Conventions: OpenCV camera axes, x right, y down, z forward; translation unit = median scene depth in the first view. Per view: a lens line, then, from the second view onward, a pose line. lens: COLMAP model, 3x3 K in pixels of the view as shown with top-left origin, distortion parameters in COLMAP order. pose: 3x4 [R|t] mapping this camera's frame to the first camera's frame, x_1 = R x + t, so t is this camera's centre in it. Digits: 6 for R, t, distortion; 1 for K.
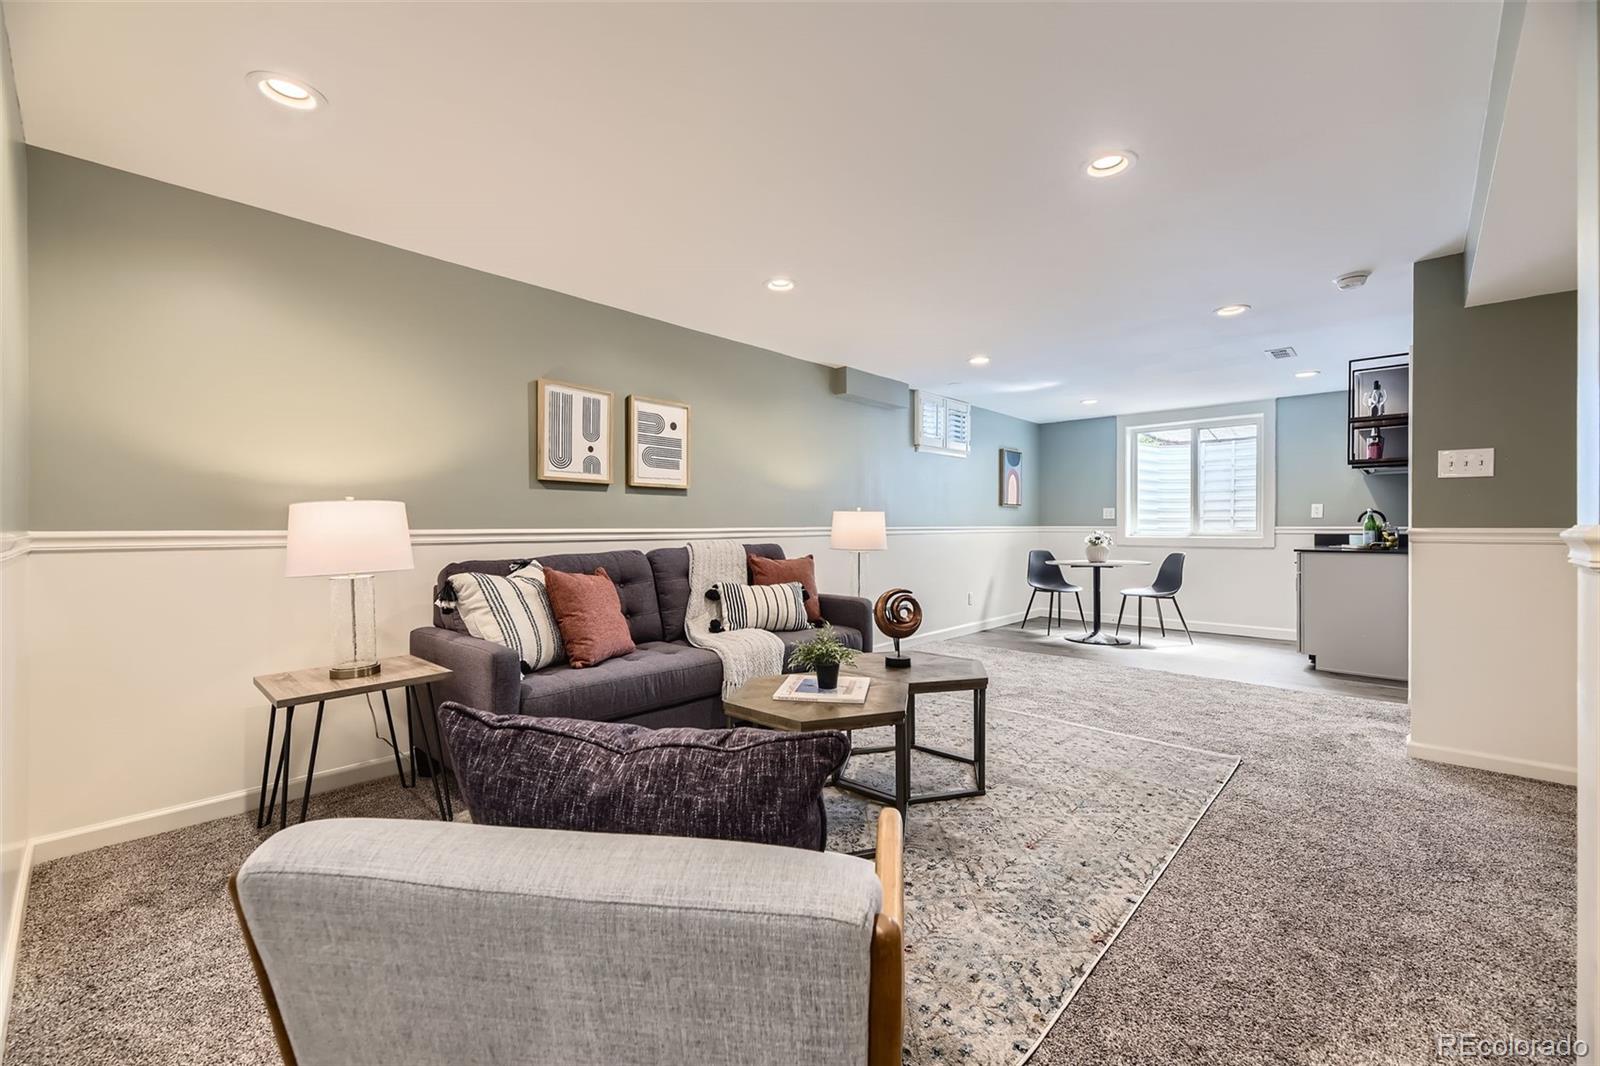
lens RADIAL K [[651.5, 0, 788.2], [0, 651.5, 527.3], [0, 0, 1]] dist [0.013861, -0.000569]
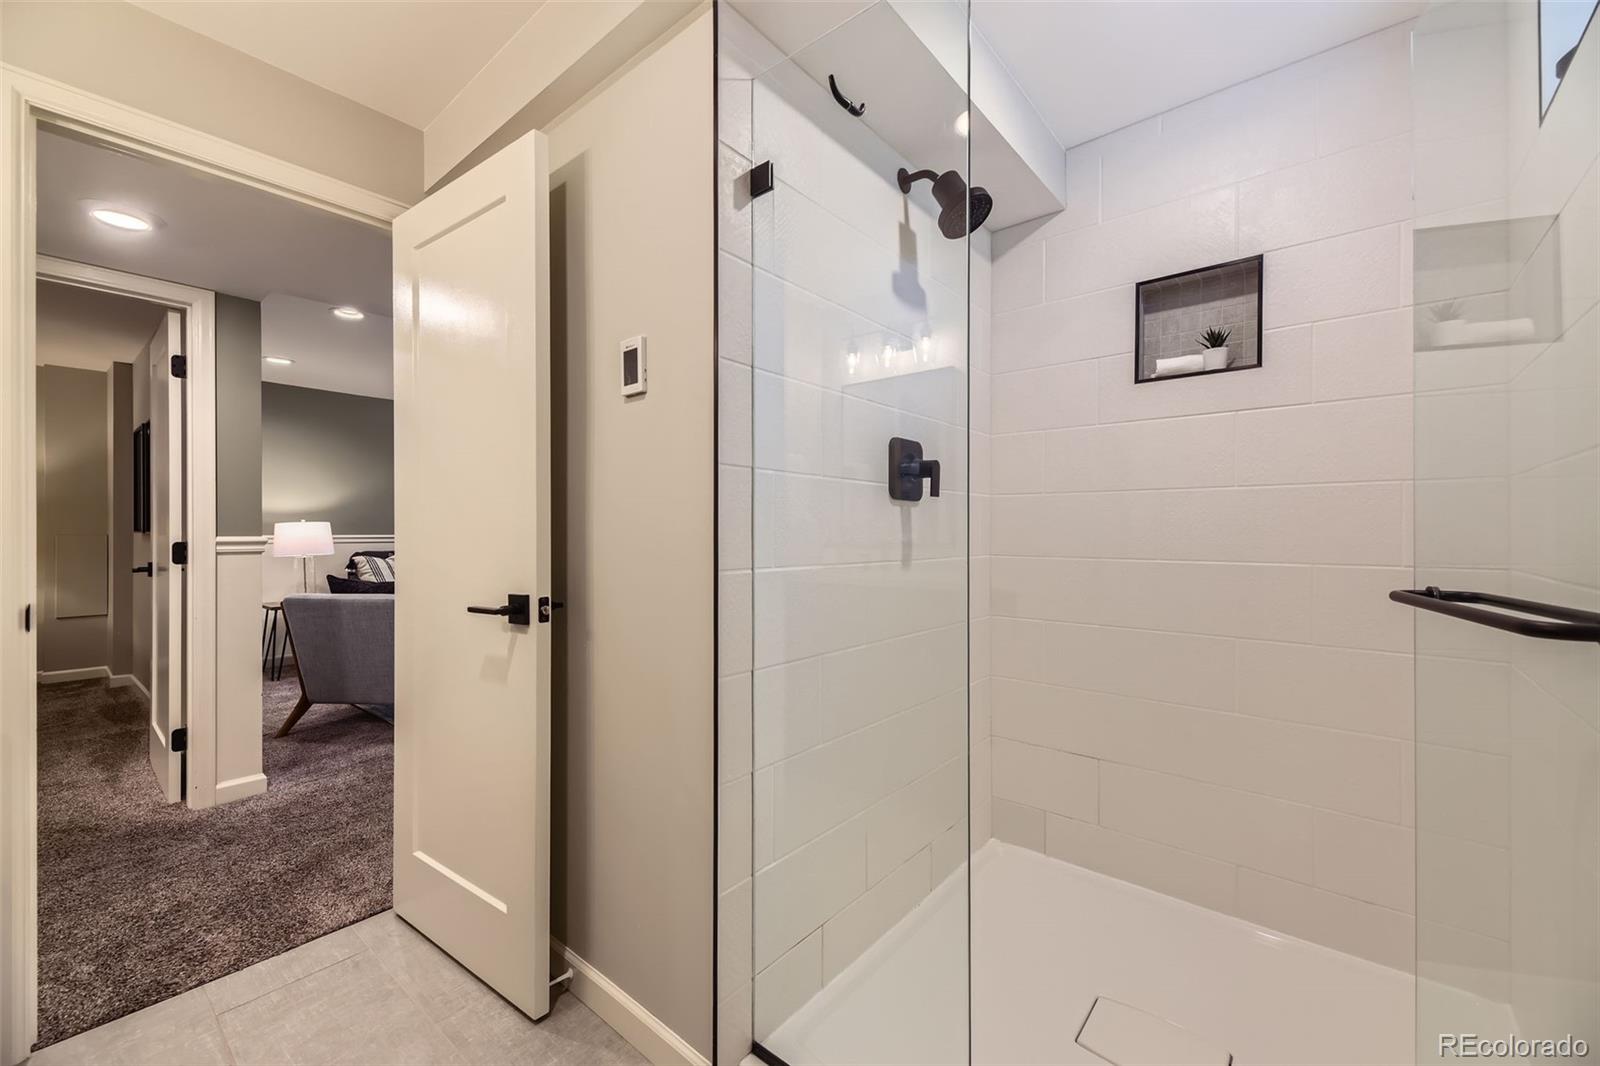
lens RADIAL K [[651.5, 0, 807.4], [0, 651.5, 533.3], [0, 0, 1]] dist [0.013861, -0.000569]
pose [[0.997621, 0.002494, 0.068887, 0.810227], [-0.002187, 0.999987, -0.004530, 0.003909], [-0.068898, 0.004369, 0.997614, -1.228814]]
